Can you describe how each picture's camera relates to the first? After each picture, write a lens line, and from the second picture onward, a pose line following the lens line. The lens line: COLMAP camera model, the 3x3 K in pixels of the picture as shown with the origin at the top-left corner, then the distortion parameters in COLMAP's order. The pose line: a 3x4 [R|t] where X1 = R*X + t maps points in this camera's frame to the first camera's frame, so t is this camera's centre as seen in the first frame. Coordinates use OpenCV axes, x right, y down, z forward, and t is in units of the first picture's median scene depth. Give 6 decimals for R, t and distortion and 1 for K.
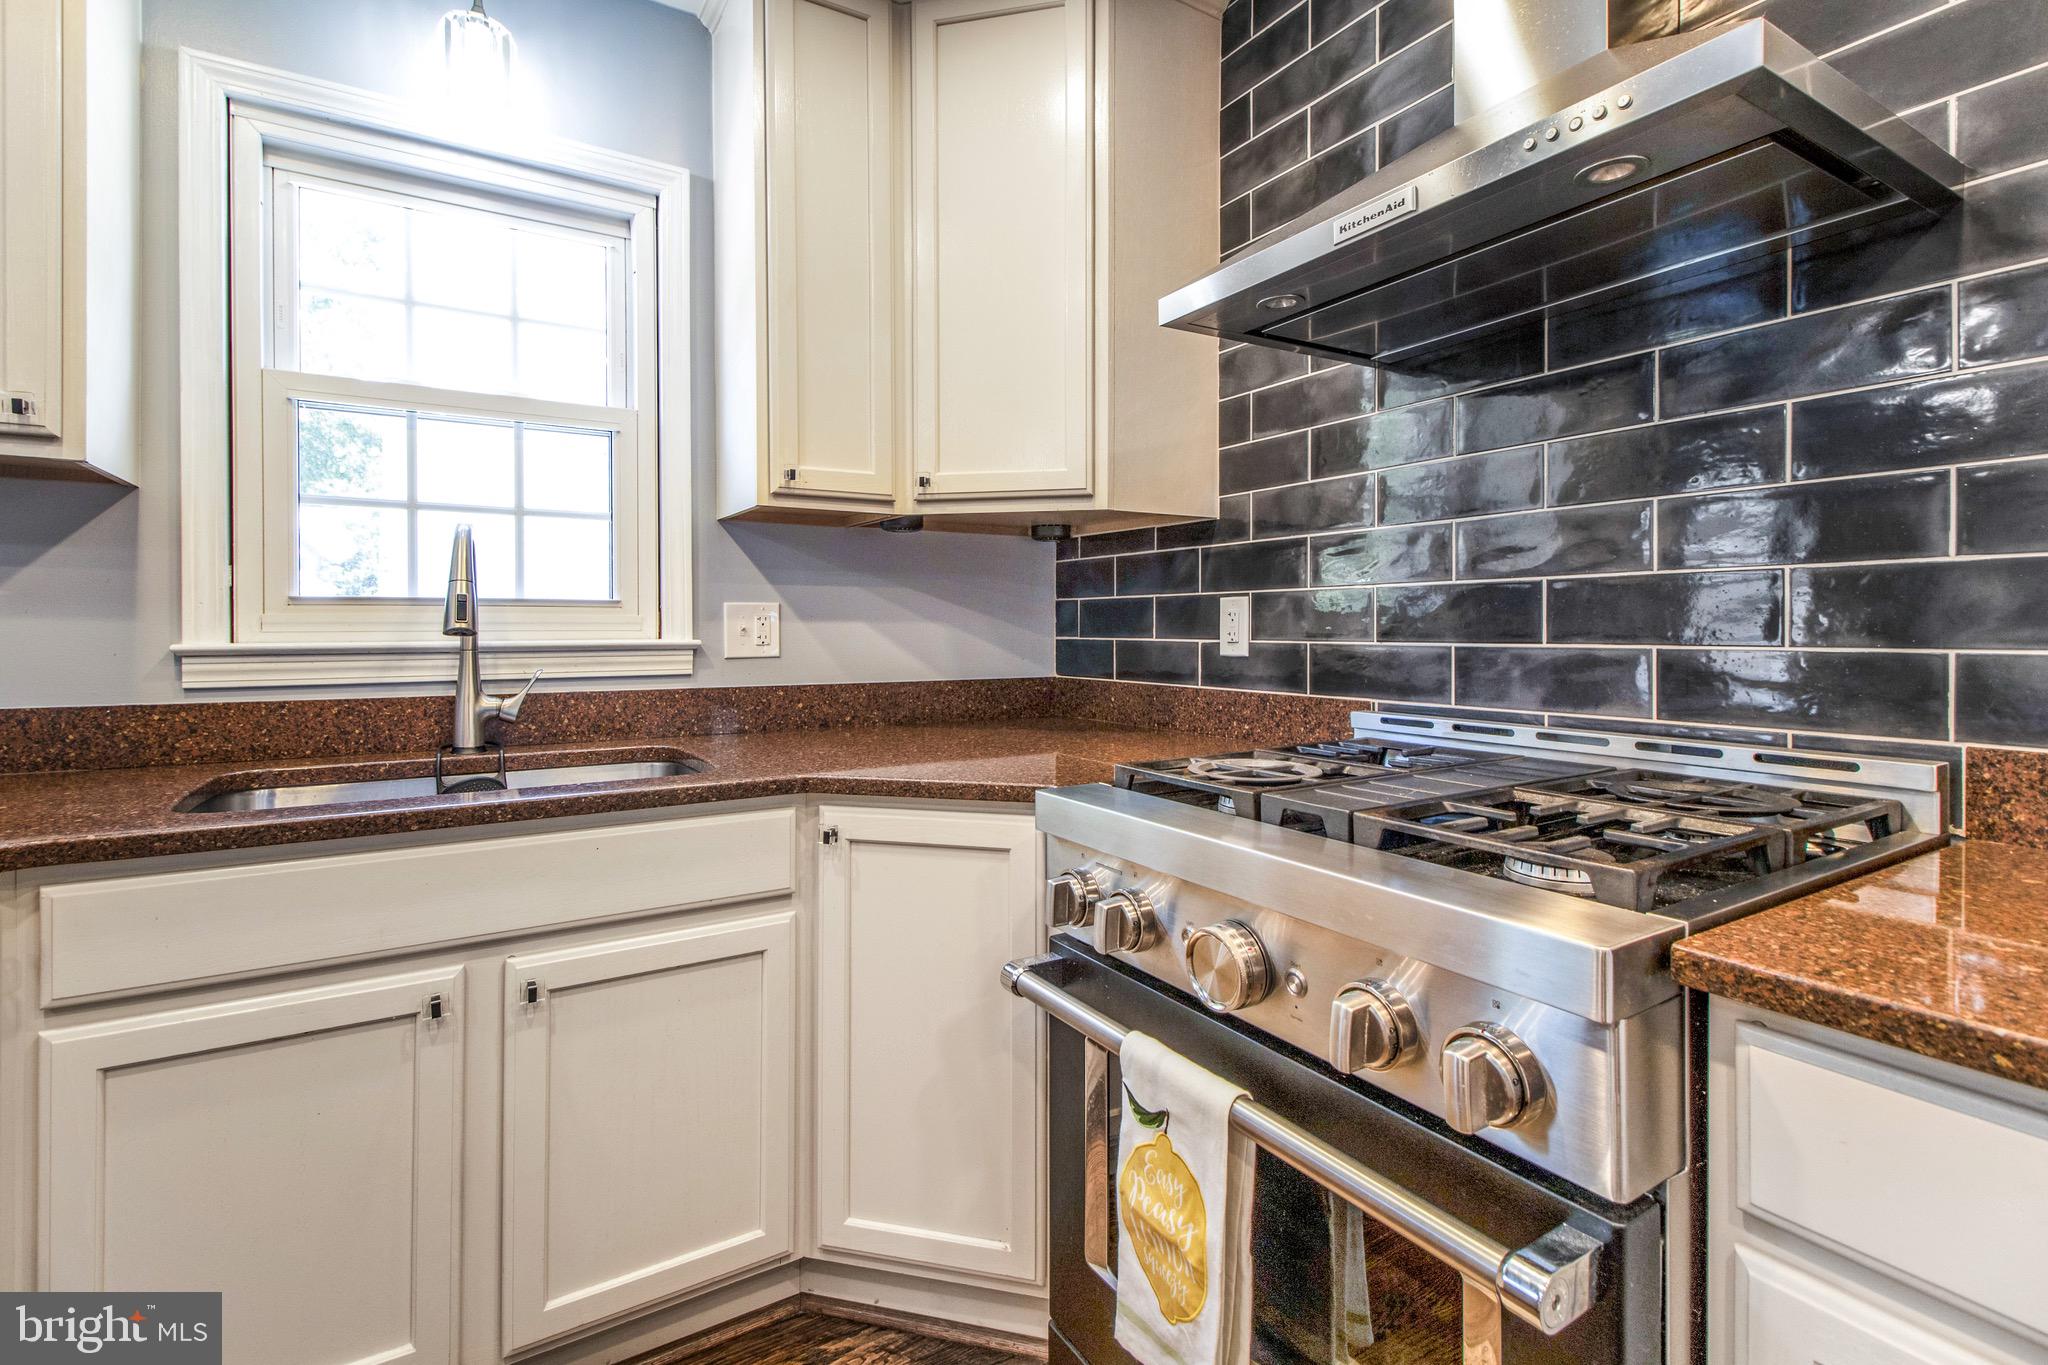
lens RADIAL K [[948.6, 0, 1034.5], [0, 948.6, 625.8], [0, 0, 1]] dist [0.003254, -0.001802]
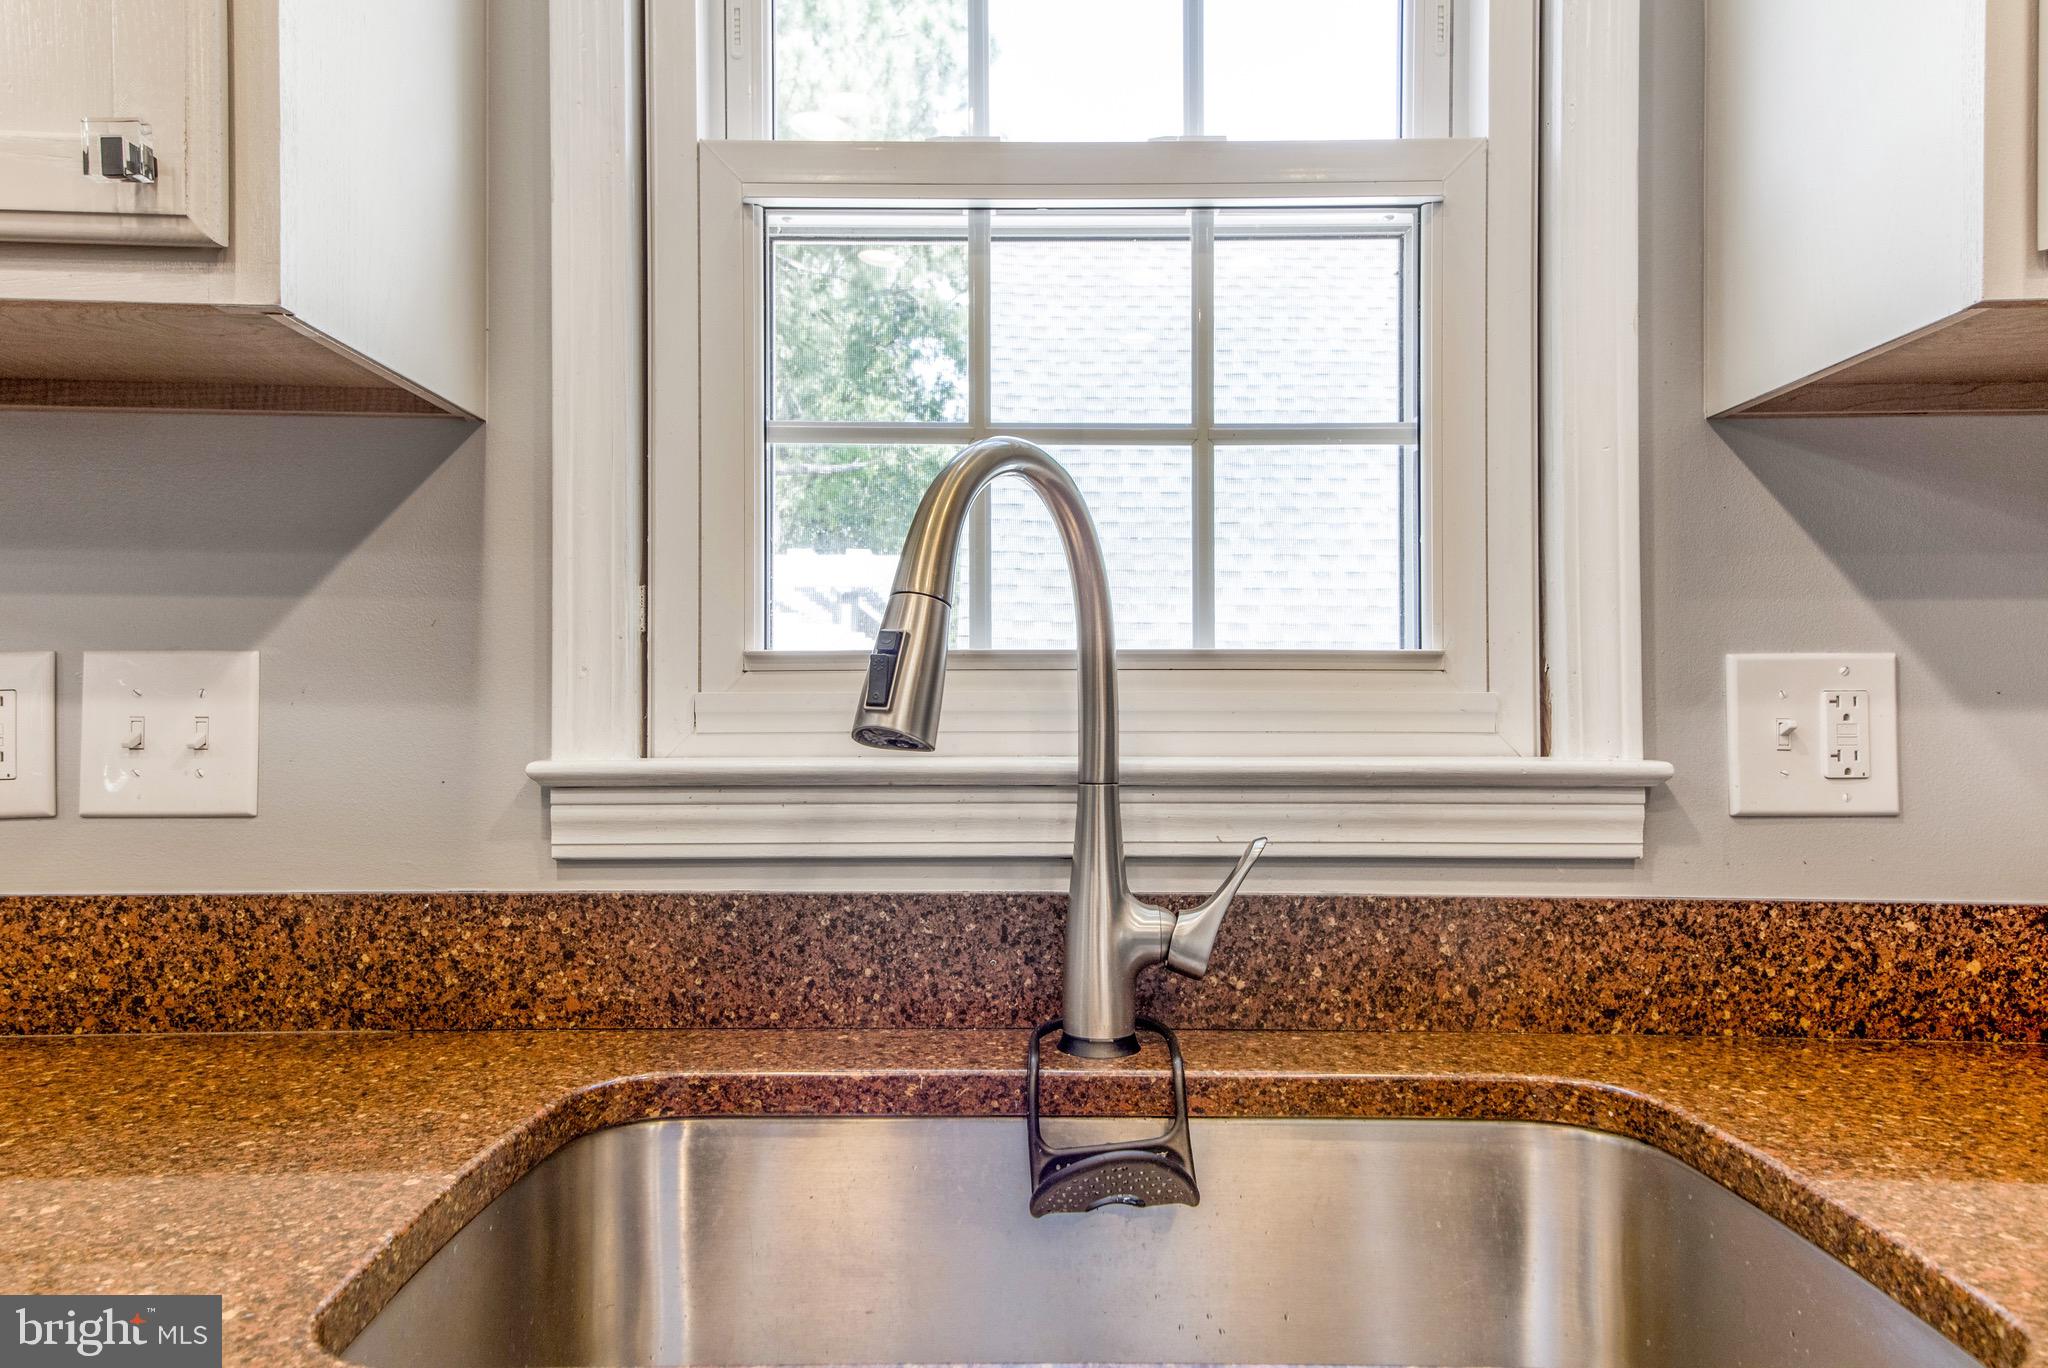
lens RADIAL K [[885.6, 0, 1026.3], [0, 885.6, 698.7], [0, 0, 1]] dist [-0.000049, -0.000004]
pose [[0.848077, -0.003125, -0.529864, -0.441950], [-0.000983, 0.999972, -0.007470, -0.006475], [0.529872, 0.006856, 0.848050, 0.697457]]
